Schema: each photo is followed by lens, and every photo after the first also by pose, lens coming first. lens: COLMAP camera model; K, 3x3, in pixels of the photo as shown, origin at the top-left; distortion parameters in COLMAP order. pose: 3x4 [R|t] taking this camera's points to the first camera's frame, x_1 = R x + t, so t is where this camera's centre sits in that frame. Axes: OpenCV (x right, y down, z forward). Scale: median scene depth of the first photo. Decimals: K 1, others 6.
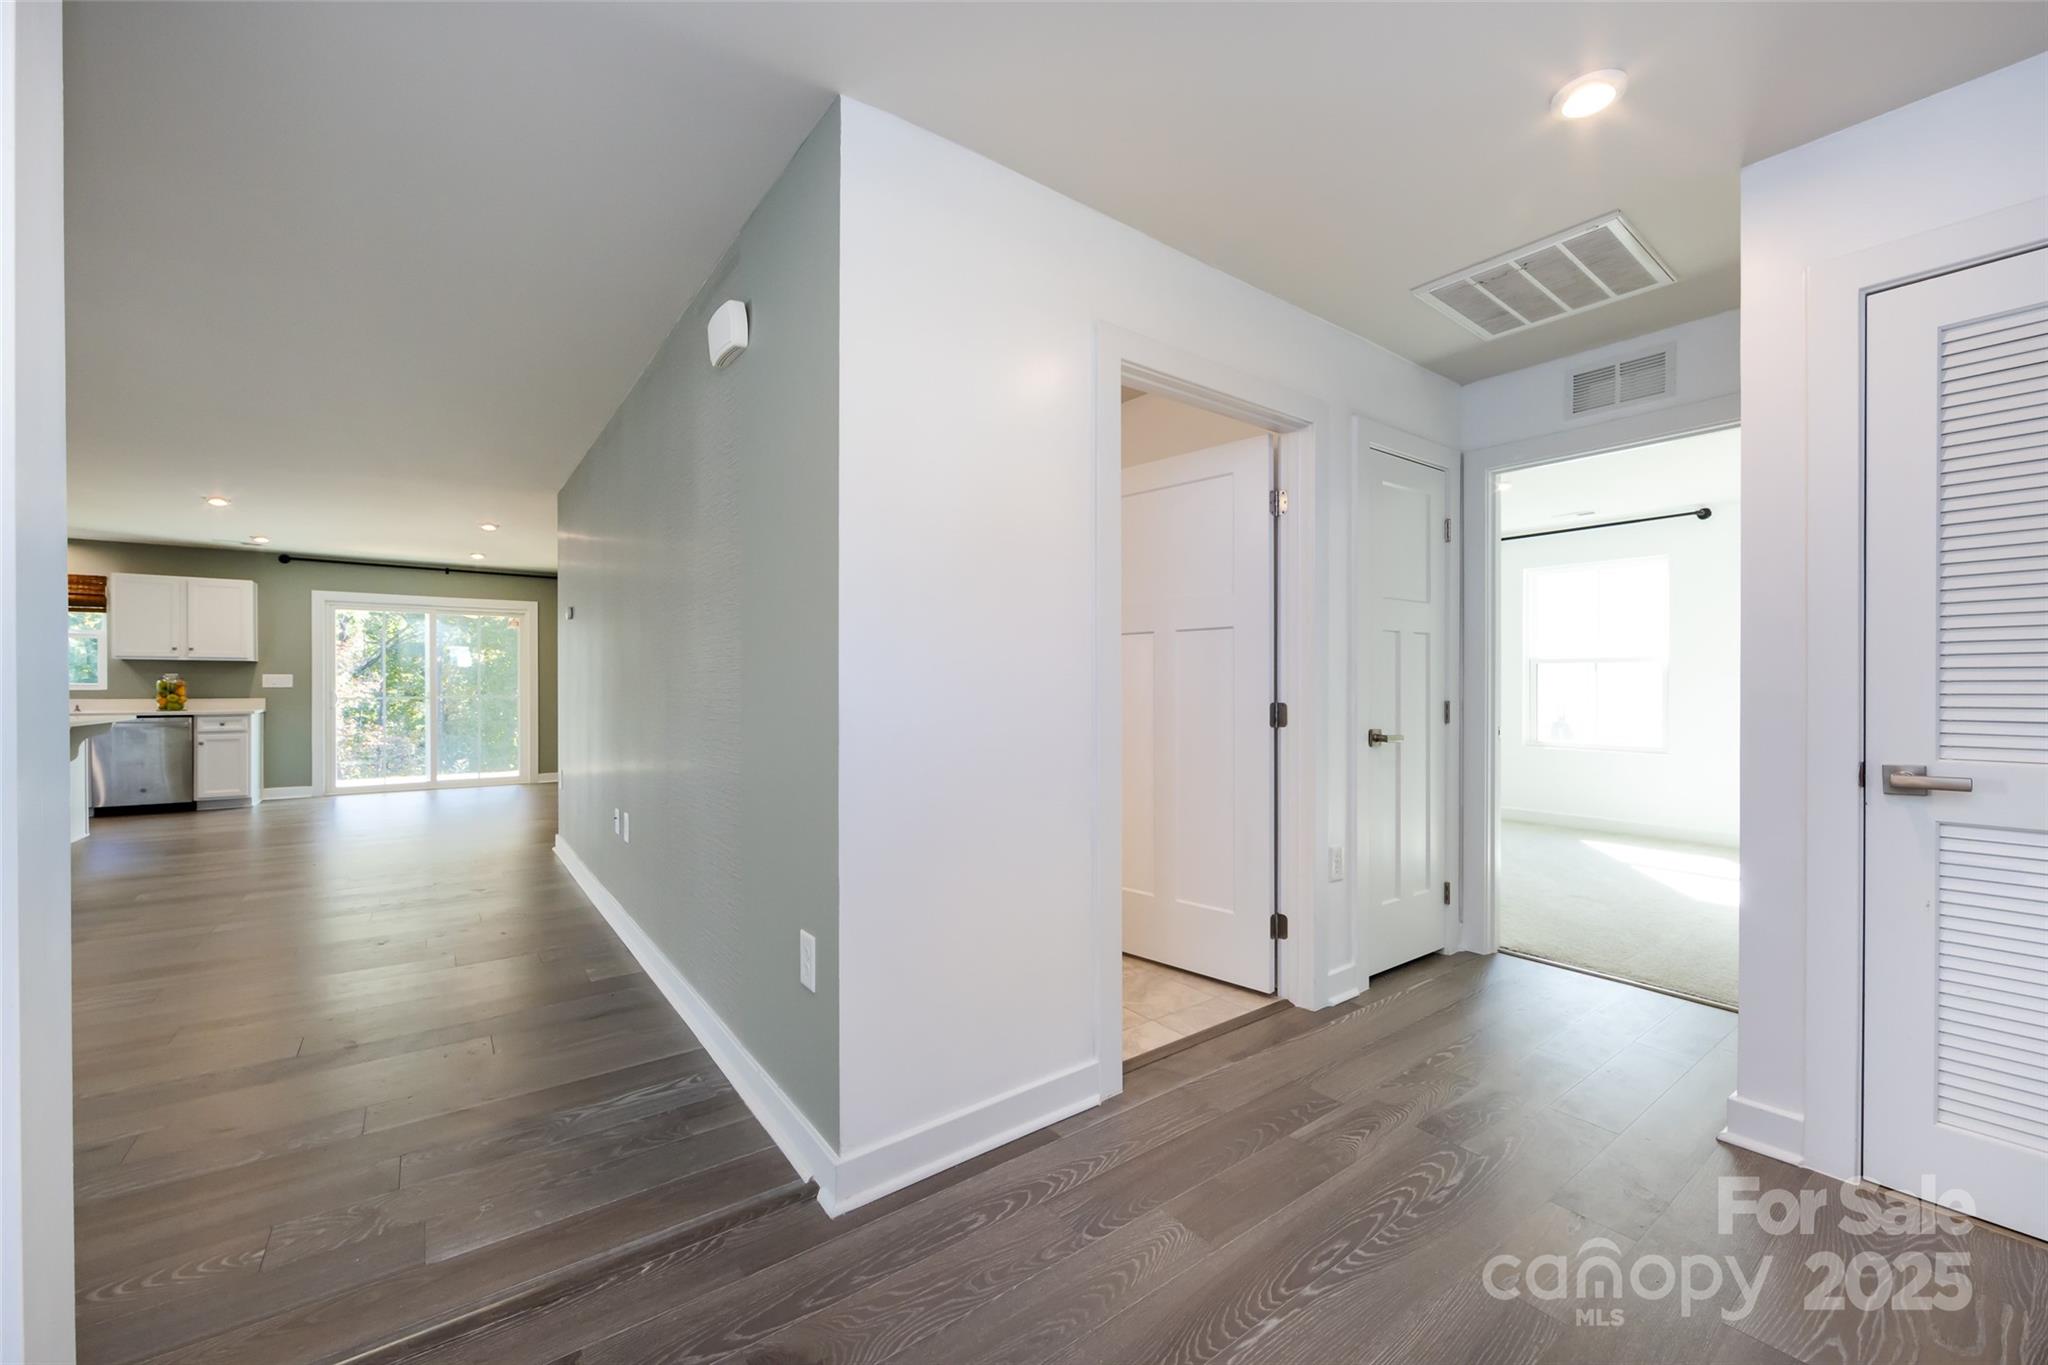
lens RADIAL K [[812.7, 0, 1047.6], [0, 812.7, 693.5], [0, 0, 1]] dist [-0.001293, -0.000233]
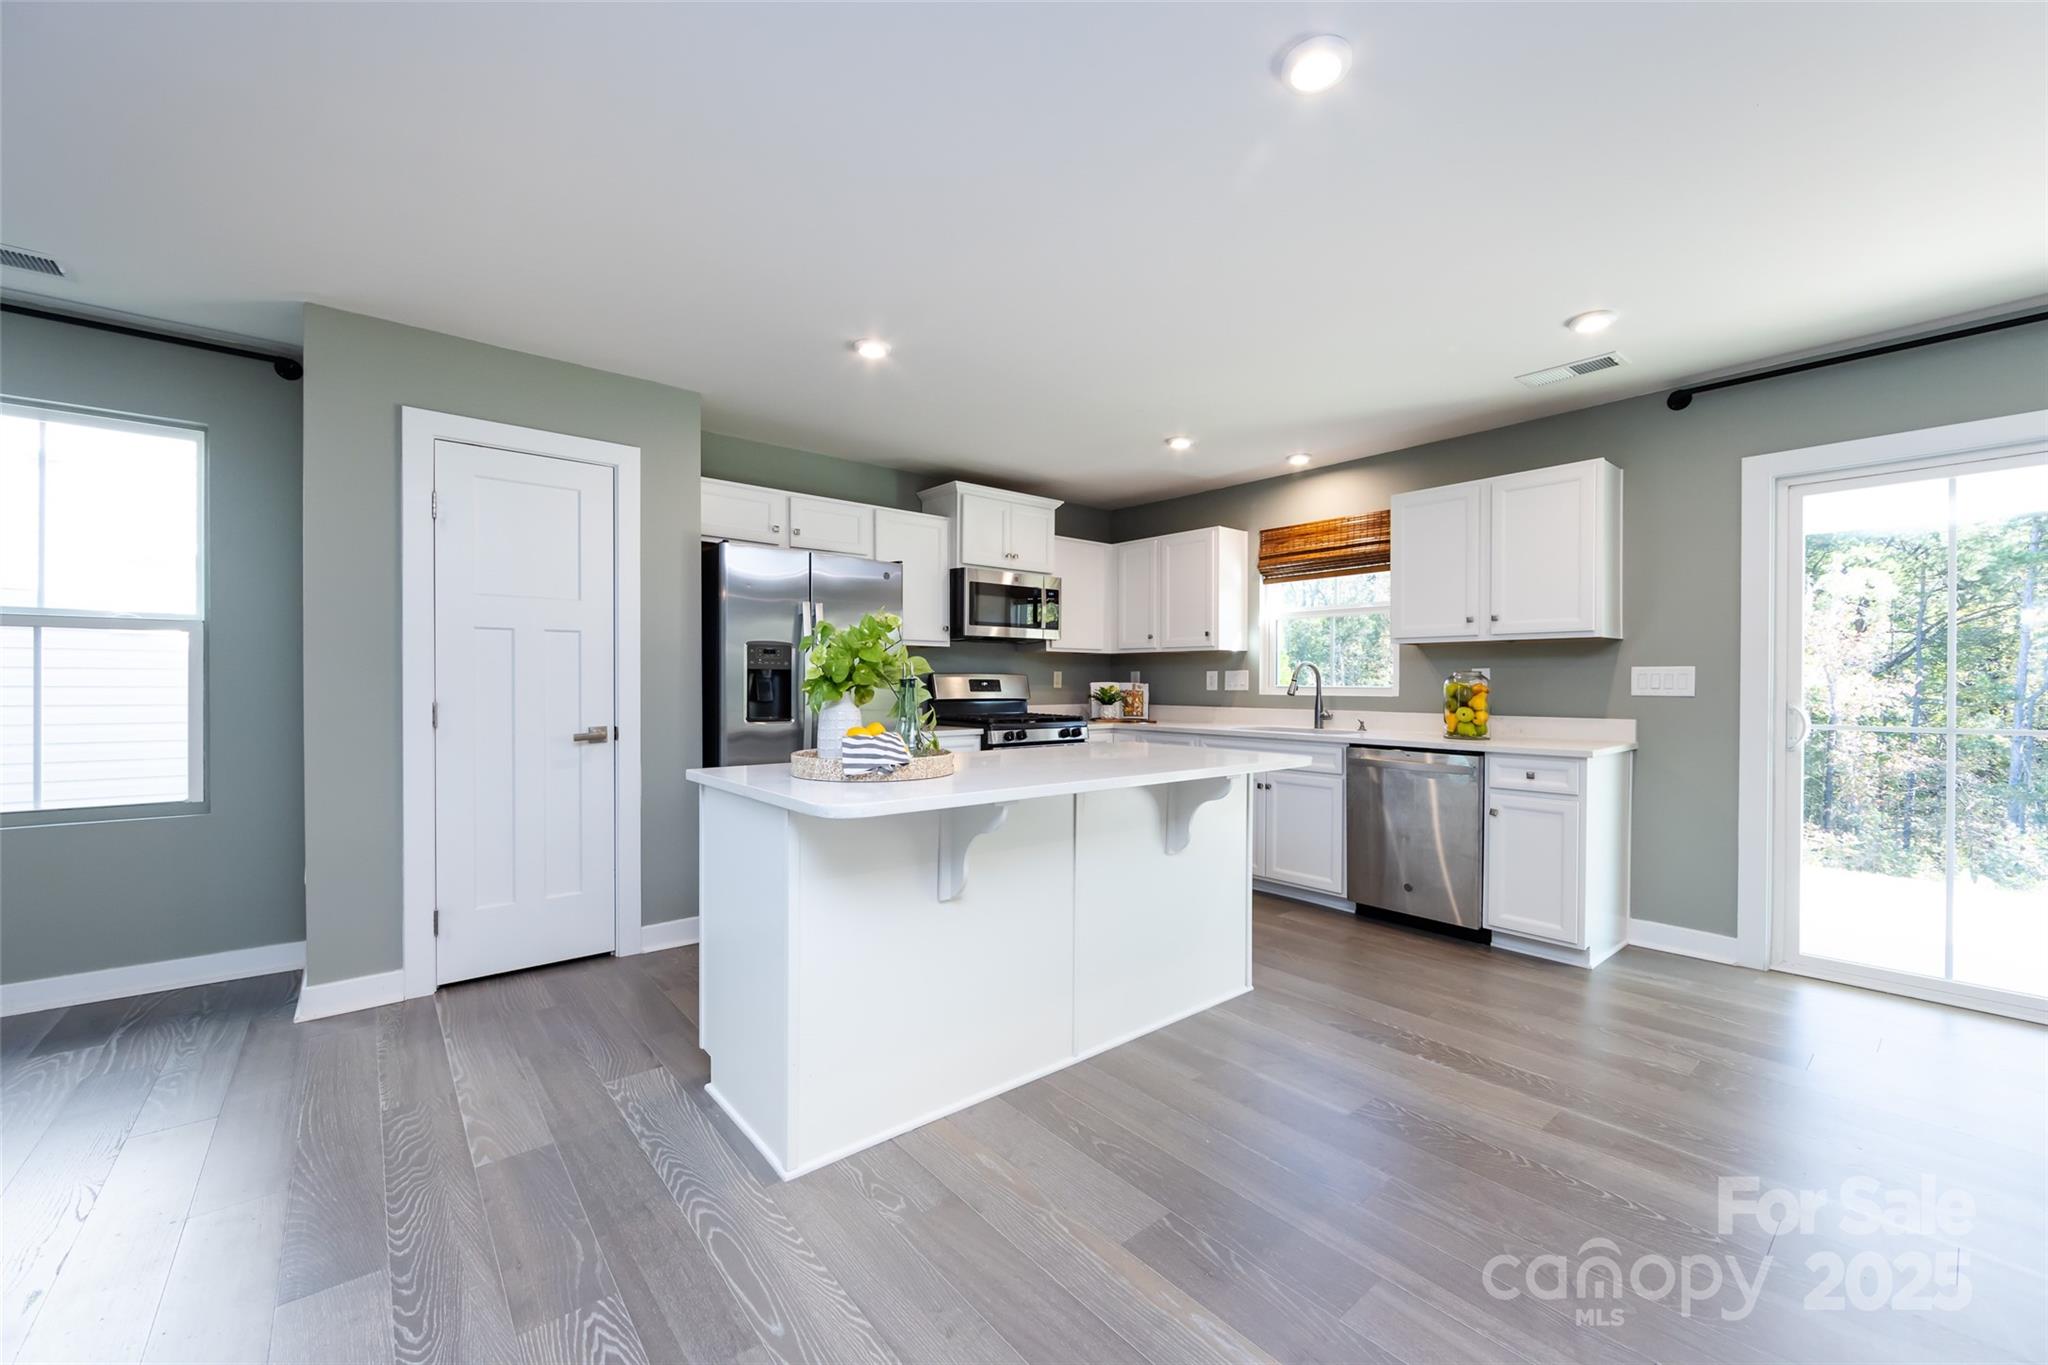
lens RADIAL K [[786.1, 0, 1026.3], [0, 786.1, 689.7], [0, 0, 1]] dist [-0.000460, -0.000064]
pose [[0.037803, 0.006438, -0.999264, -0.554084], [-0.011937, 0.999911, 0.005990, -0.009688], [0.999214, 0.011702, 0.037876, 0.662224]]
